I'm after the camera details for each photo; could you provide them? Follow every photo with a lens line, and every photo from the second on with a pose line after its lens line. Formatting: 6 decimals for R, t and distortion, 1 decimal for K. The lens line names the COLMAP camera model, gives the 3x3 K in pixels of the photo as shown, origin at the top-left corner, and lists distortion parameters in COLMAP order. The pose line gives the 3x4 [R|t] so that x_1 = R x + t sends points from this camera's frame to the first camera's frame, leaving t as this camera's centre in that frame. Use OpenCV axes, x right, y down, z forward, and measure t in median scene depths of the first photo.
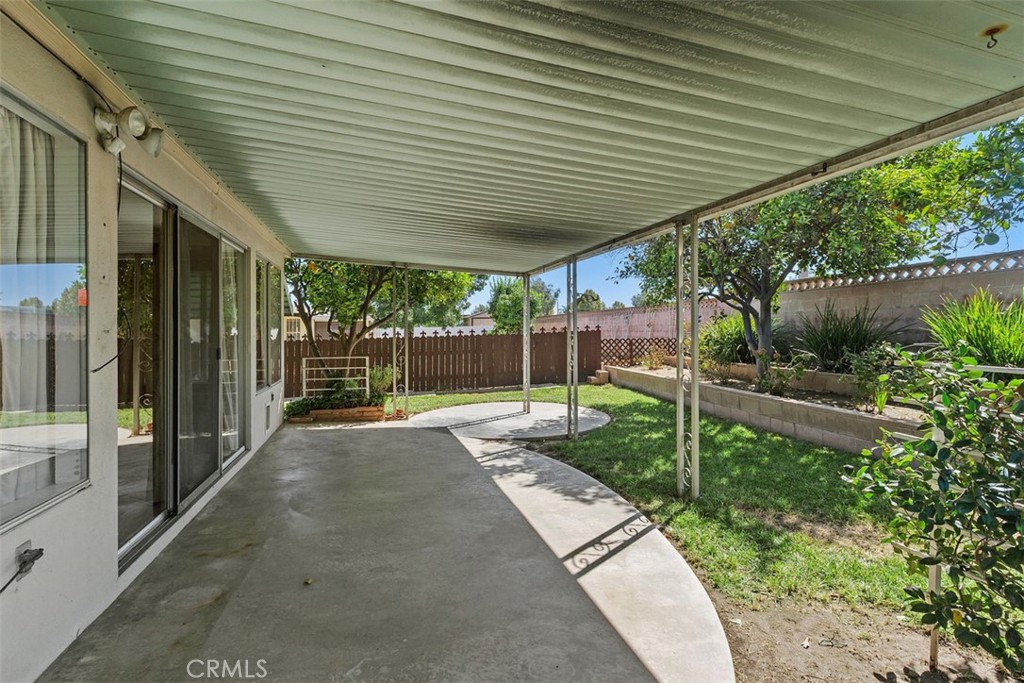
lens RADIAL K [[476.1, 0, 508.3], [0, 476.1, 331.1], [0, 0, 1]] dist [0.003278, -0.001646]
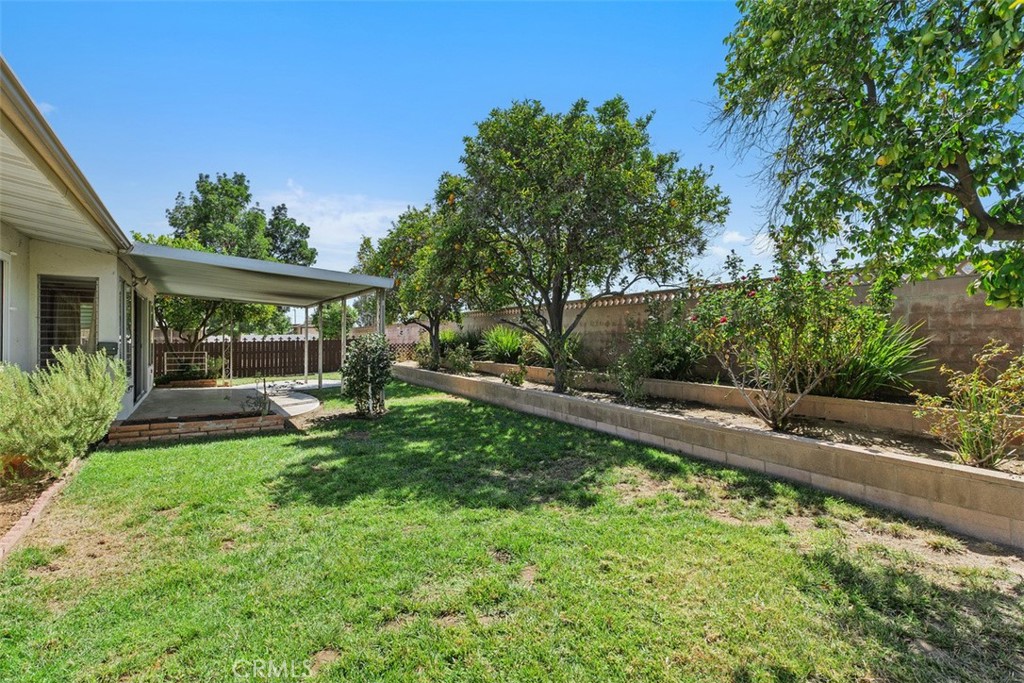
lens RADIAL K [[476.1, 0, 517.3], [0, 476.1, 343.1], [0, 0, 1]] dist [0.003278, -0.001646]
pose [[0.949827, 0.005866, 0.312721, 0.233625], [-0.007964, 0.999954, 0.005430, 0.001522], [-0.312674, -0.007648, 0.949830, -0.976749]]
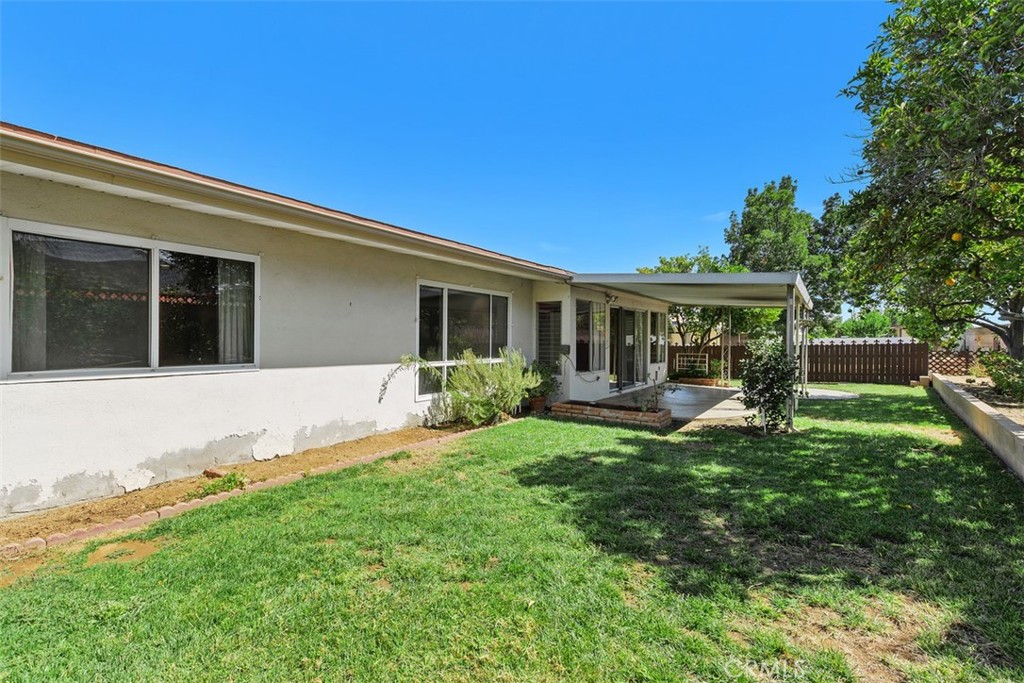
lens RADIAL K [[476.1, 0, 511.7], [0, 476.1, 342.4], [0, 0, 1]] dist [0.003278, -0.001646]
pose [[0.633063, 0.014916, -0.773957, 0.672862], [-0.009295, 0.999889, 0.011667, -0.010132], [0.774045, -0.000192, 0.633131, -0.831476]]
